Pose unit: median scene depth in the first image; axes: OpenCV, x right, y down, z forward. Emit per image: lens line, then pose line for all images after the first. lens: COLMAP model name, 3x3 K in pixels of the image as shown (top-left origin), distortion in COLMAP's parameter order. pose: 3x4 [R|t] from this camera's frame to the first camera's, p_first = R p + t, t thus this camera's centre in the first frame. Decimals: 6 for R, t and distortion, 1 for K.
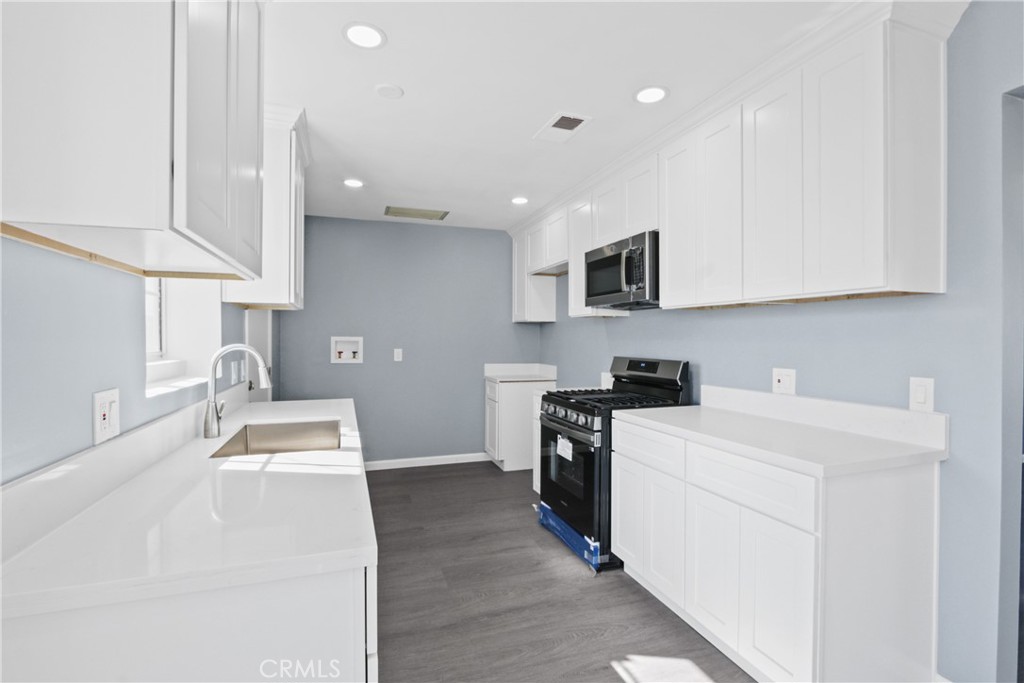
lens RADIAL K [[475.1, 0, 512.0], [0, 475.1, 341.5], [0, 0, 1]] dist [-0.010664, -0.000361]
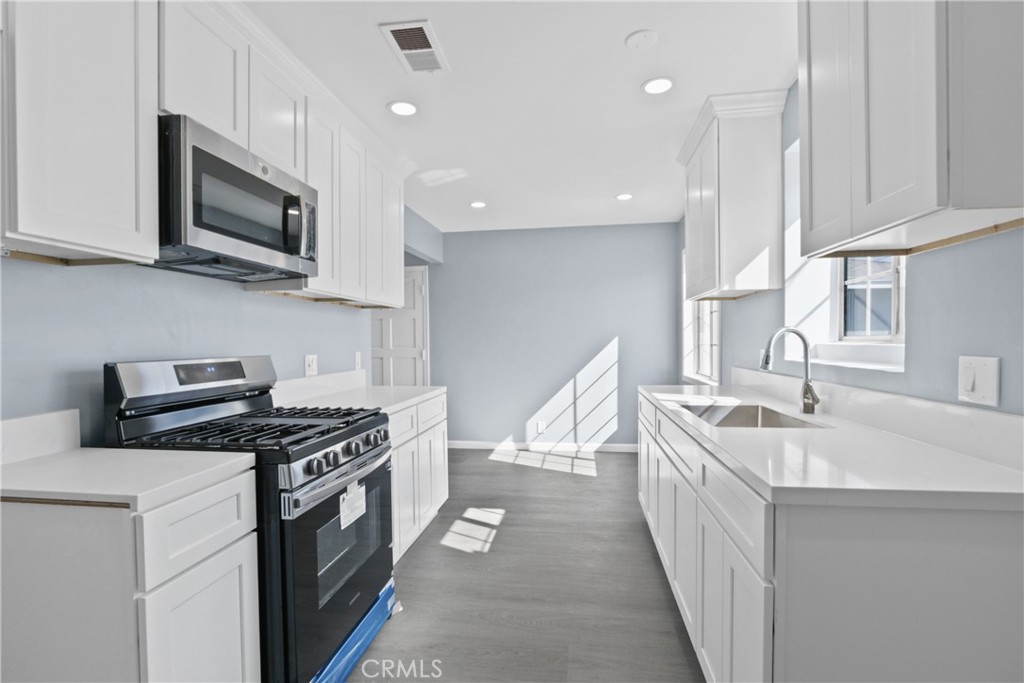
lens RADIAL K [[480.9, 0, 514.1], [0, 480.9, 362.3], [0, 0, 1]] dist [-0.004145, -0.000212]
pose [[-0.891001, -0.011063, 0.453867, -0.380692], [0.009622, 0.999018, 0.043241, 0.023631], [-0.453900, 0.042895, -0.890019, 1.613952]]
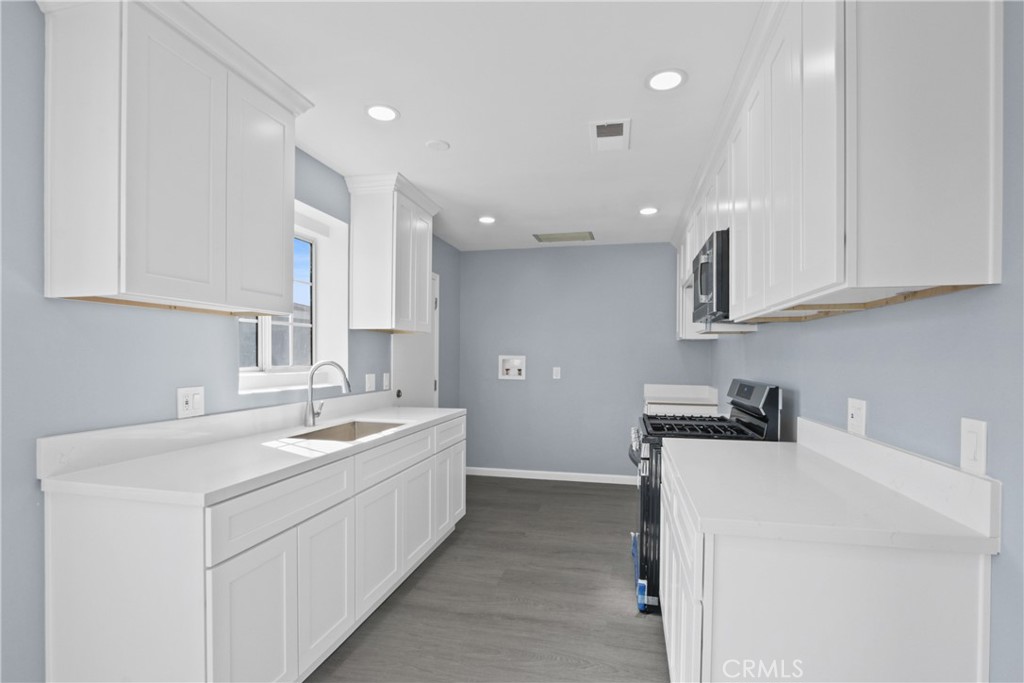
lens RADIAL K [[480.9, 0, 514.1], [0, 480.9, 362.3], [0, 0, 1]] dist [-0.004145, -0.000212]
pose [[0.845846, 0.008135, -0.533366, 0.457643], [-0.006890, 0.999967, 0.004324, 0.000840], [0.533383, 0.000017, 0.845874, 0.082655]]
